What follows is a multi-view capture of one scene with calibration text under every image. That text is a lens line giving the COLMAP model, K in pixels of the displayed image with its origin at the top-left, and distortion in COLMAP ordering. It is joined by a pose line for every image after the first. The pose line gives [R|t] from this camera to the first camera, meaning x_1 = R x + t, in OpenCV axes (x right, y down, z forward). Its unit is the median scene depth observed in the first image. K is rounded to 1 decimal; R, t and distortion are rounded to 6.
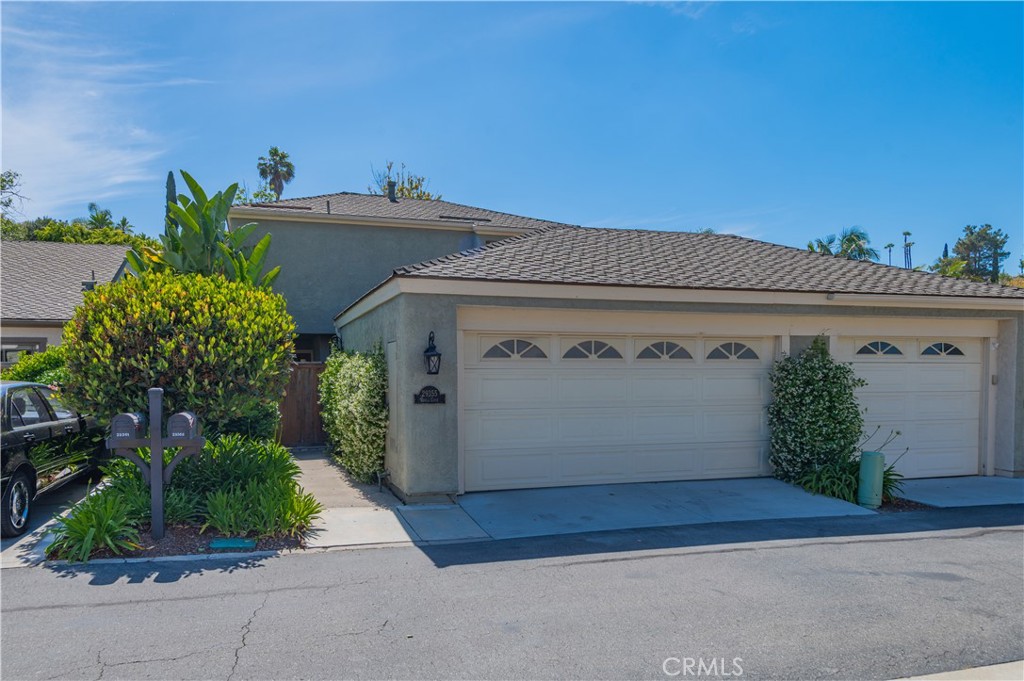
lens RADIAL K [[720.2, 0, 512.0], [0, 720.2, 340.5], [0, 0, 1]] dist [0.007168, 0.001842]
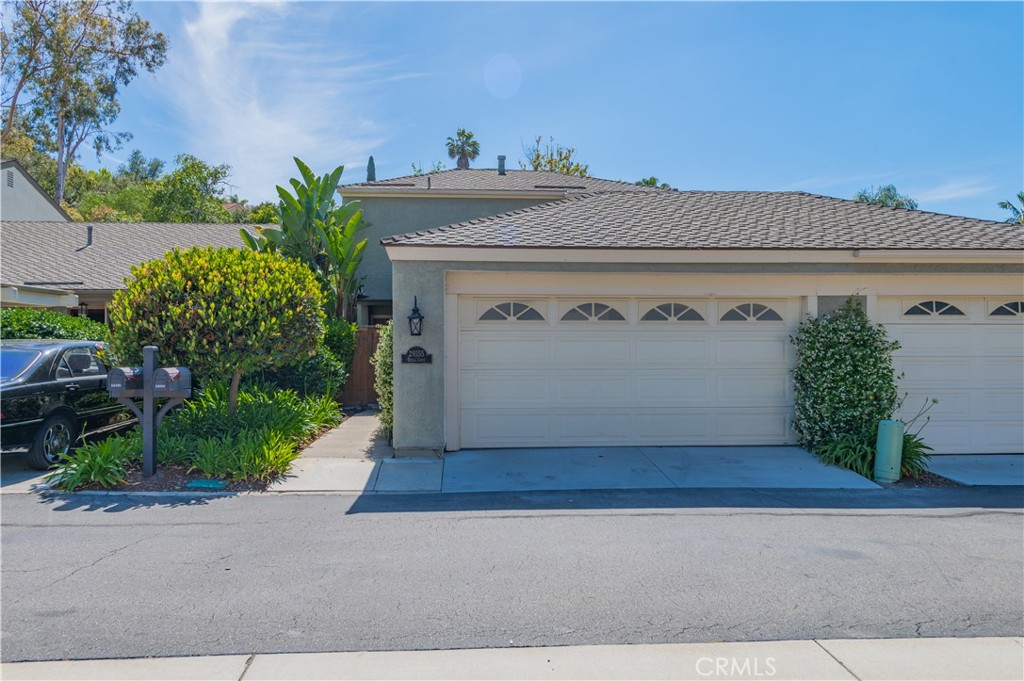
lens RADIAL K [[704.1, 0, 512.5], [0, 704.1, 272.7], [0, 0, 1]] dist [0.003172, 0.002307]
pose [[0.974499, -0.019383, -0.223554, 0.237365], [0.008843, 0.998806, -0.048054, 0.004635], [0.224219, 0.044851, 0.973506, 0.008255]]
